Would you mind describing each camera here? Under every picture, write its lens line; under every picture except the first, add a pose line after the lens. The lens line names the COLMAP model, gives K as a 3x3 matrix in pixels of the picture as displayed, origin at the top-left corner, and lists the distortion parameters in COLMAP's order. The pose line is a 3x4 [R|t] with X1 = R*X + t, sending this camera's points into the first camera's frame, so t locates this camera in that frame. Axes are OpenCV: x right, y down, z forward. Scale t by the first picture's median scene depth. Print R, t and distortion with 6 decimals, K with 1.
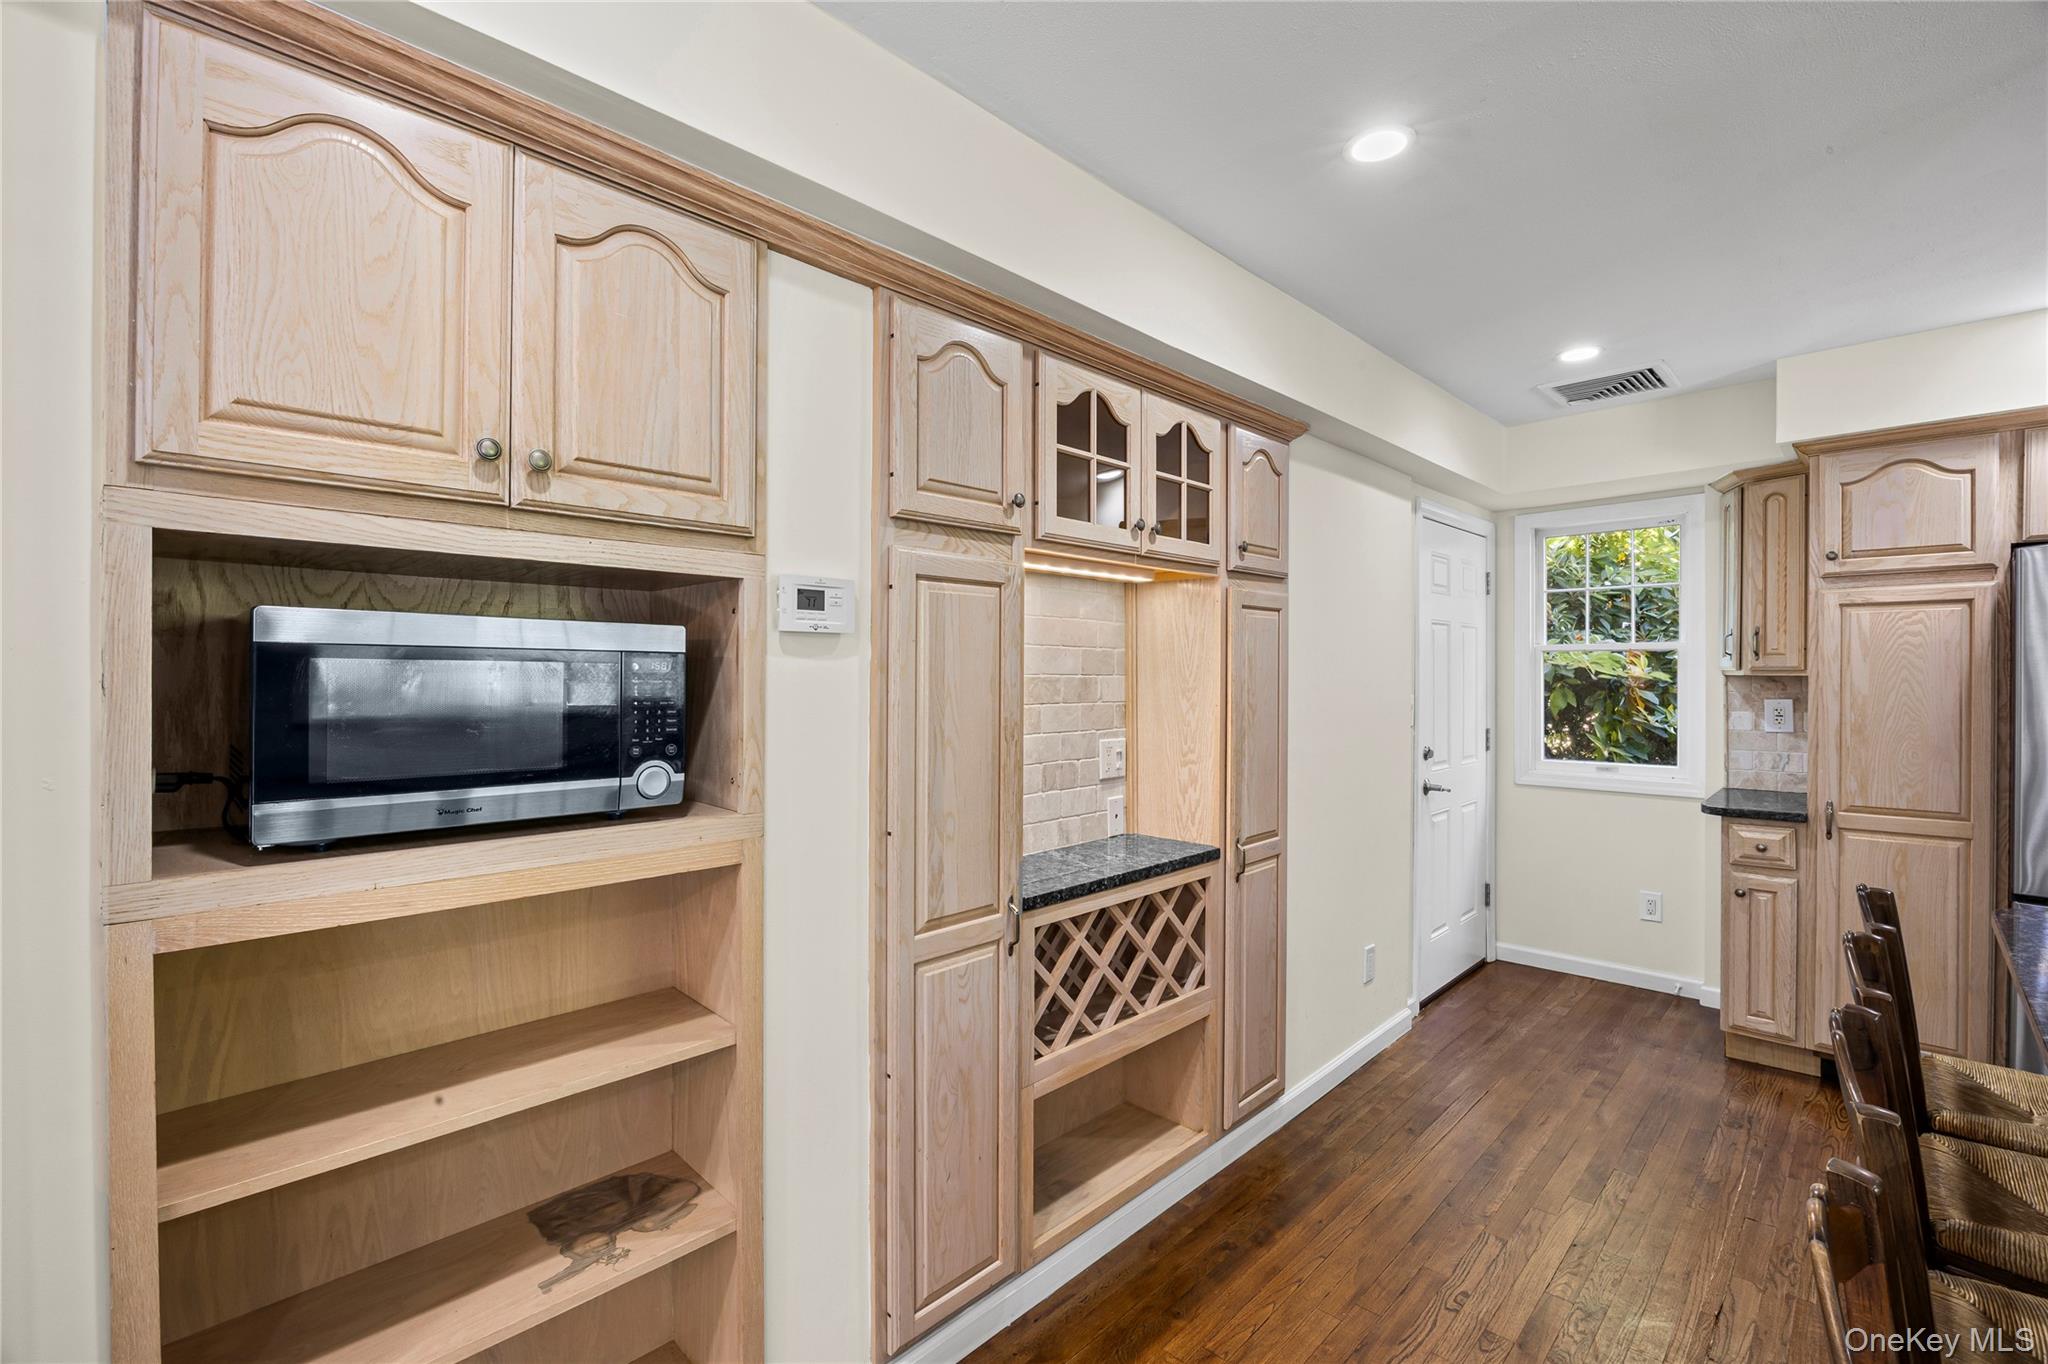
lens RADIAL K [[910.7, 0, 1035.8], [0, 910.7, 679.5], [0, 0, 1]] dist [-0.013400, 0.001257]
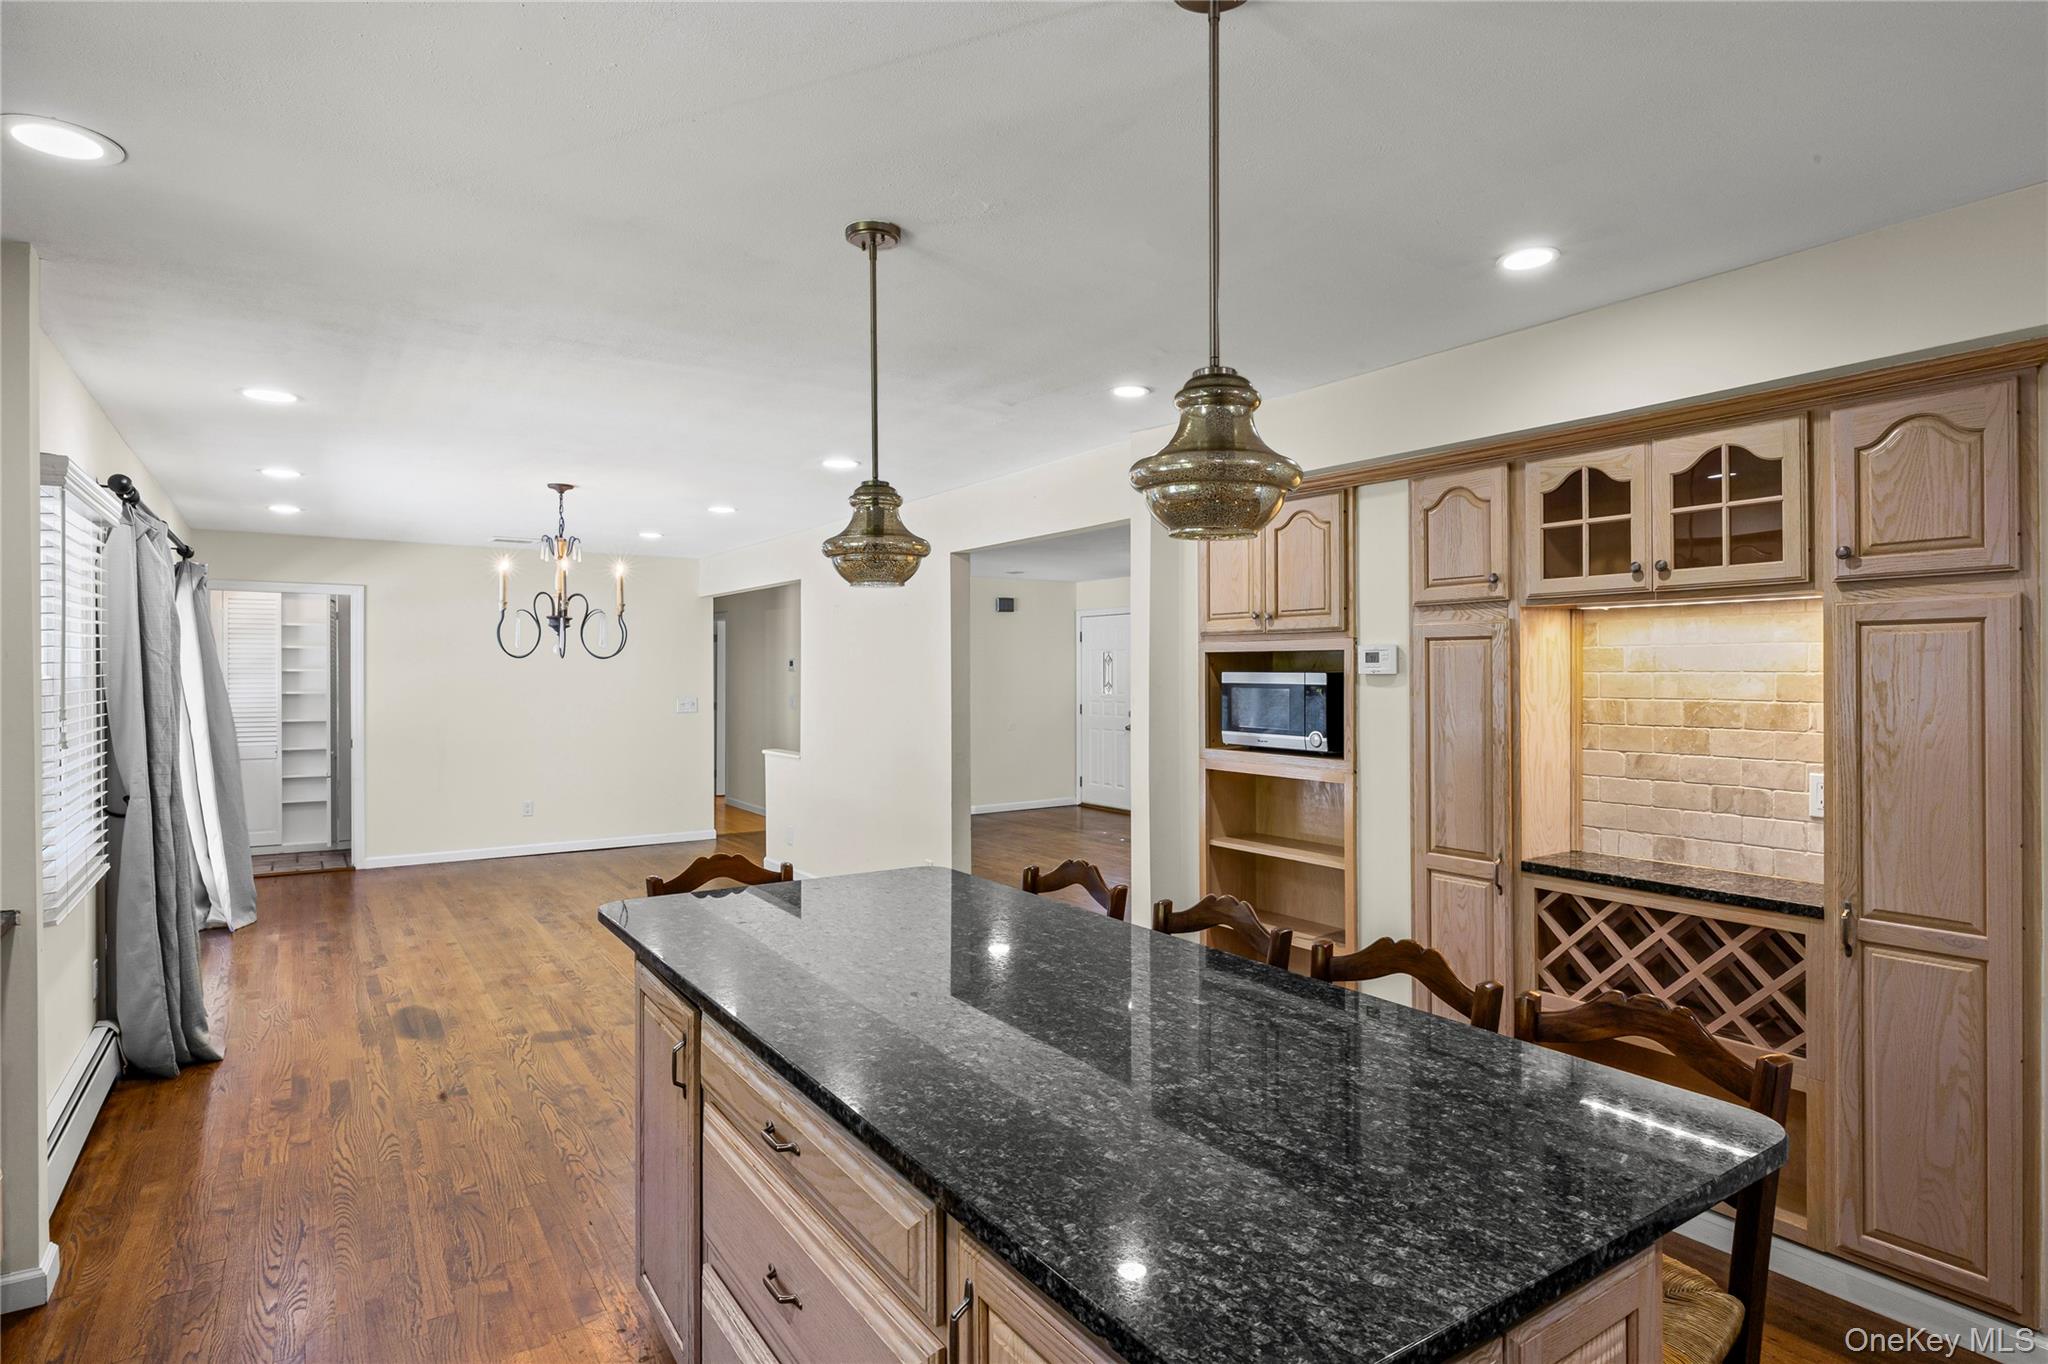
lens RADIAL K [[1098.7, 0, 1022.4], [0, 1098.7, 676.5], [0, 0, 1]] dist [-0.003128, -0.000444]
pose [[-0.220482, 0.005135, -0.975377, 1.635628], [-0.003285, 0.999977, 0.006008, -0.043148], [0.975385, 0.004529, -0.220460, 0.580099]]
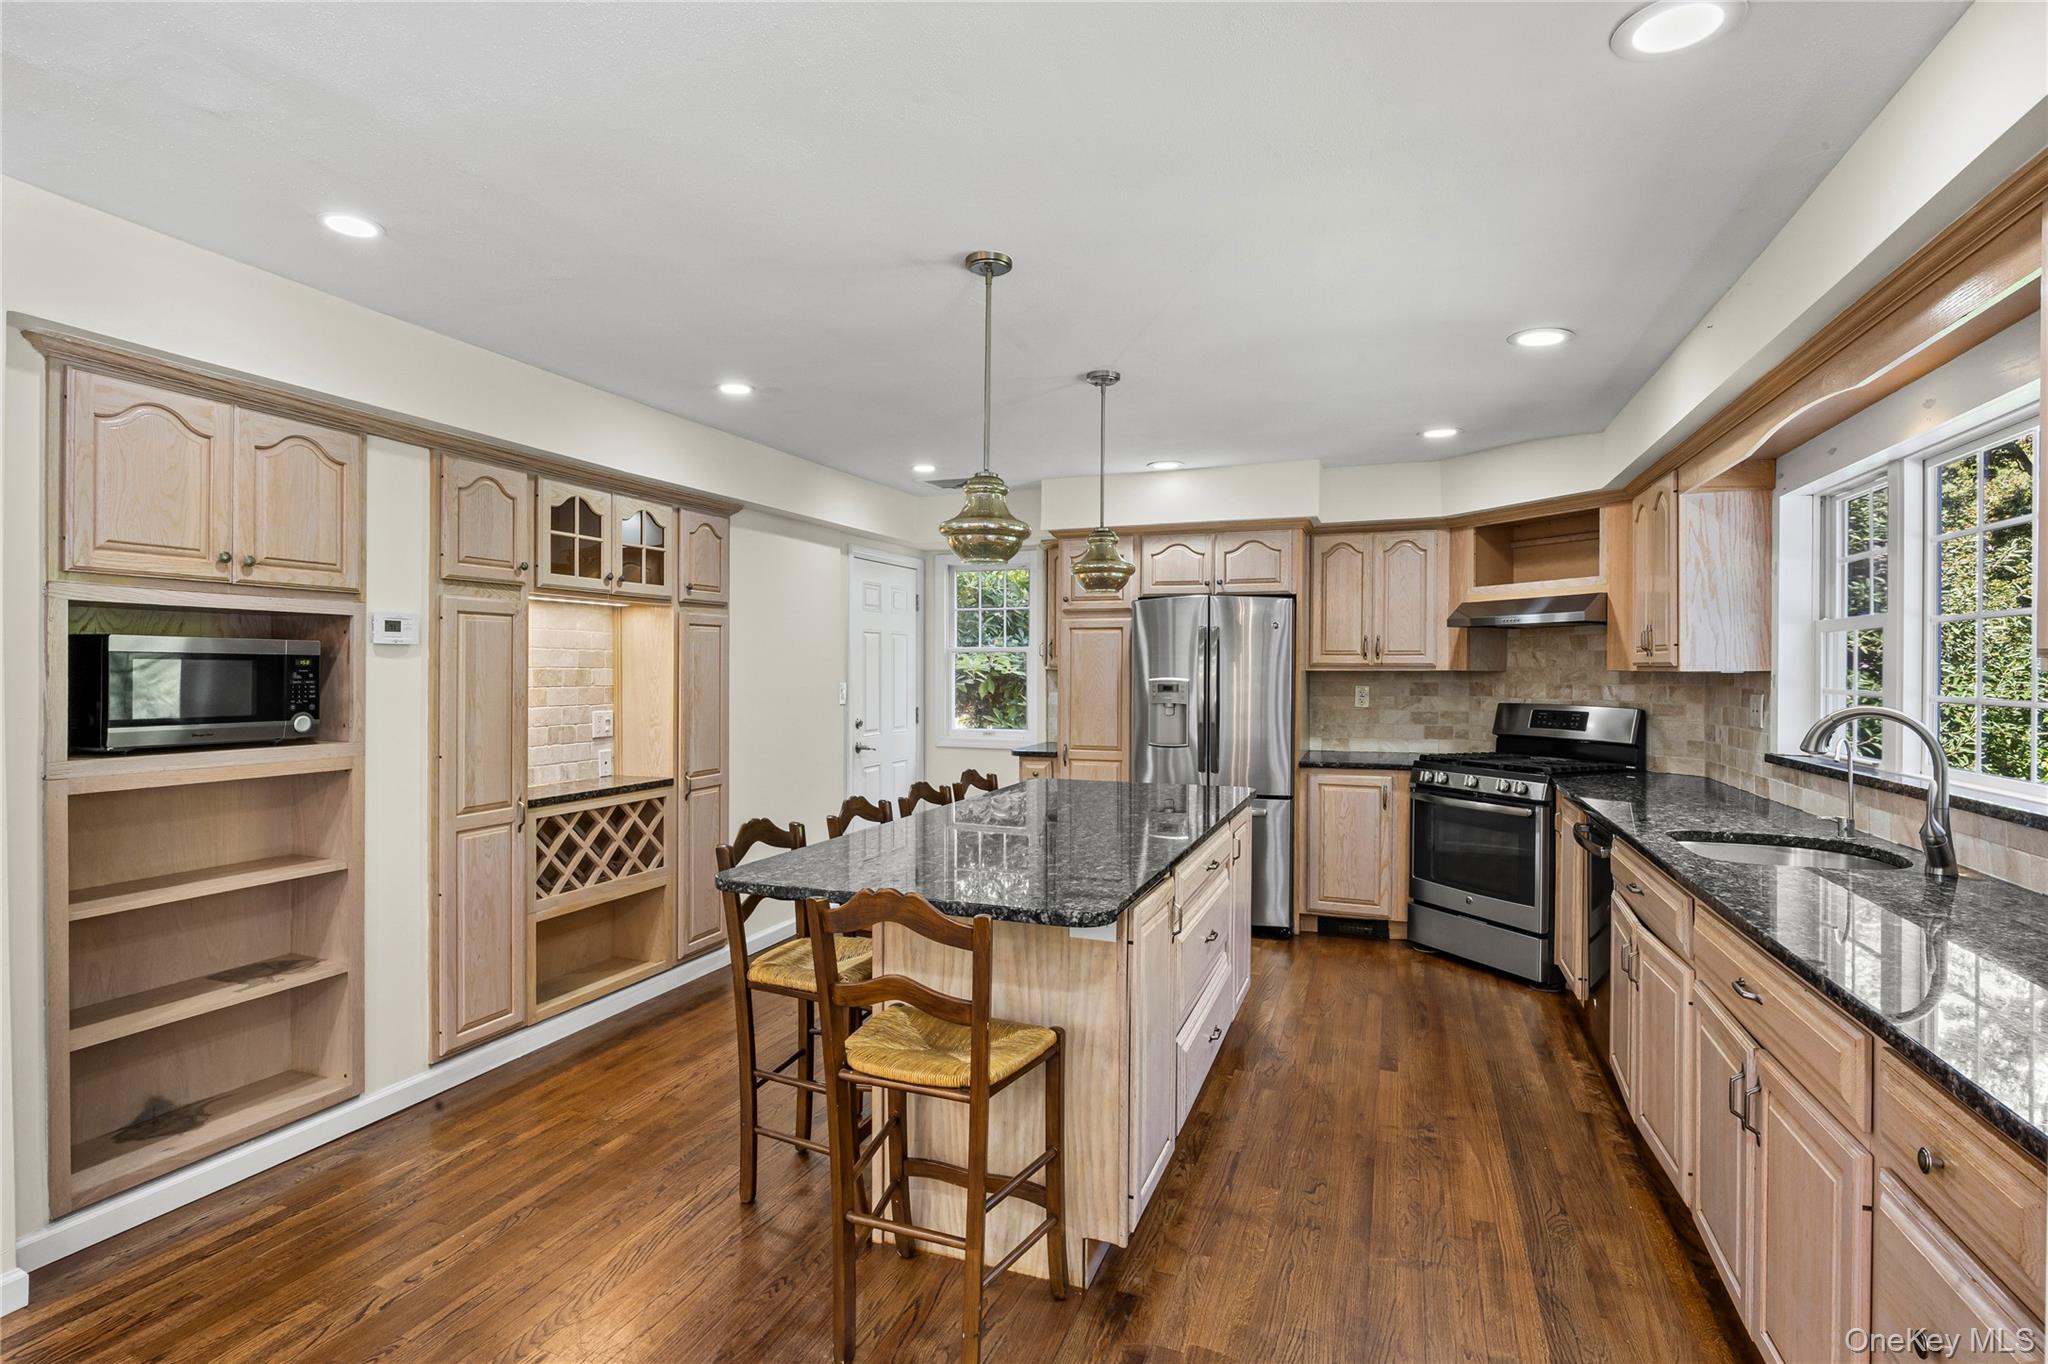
lens RADIAL K [[1002.2, 0, 1024.1], [0, 1002.2, 675.8], [0, 0, 1]] dist [-0.011125, -0.000498]
pose [[0.920059, 0.000108, 0.391779, 0.097904], [-0.001246, 0.999996, 0.002651, 0.003437], [-0.391777, -0.002927, 0.920056, -0.980555]]
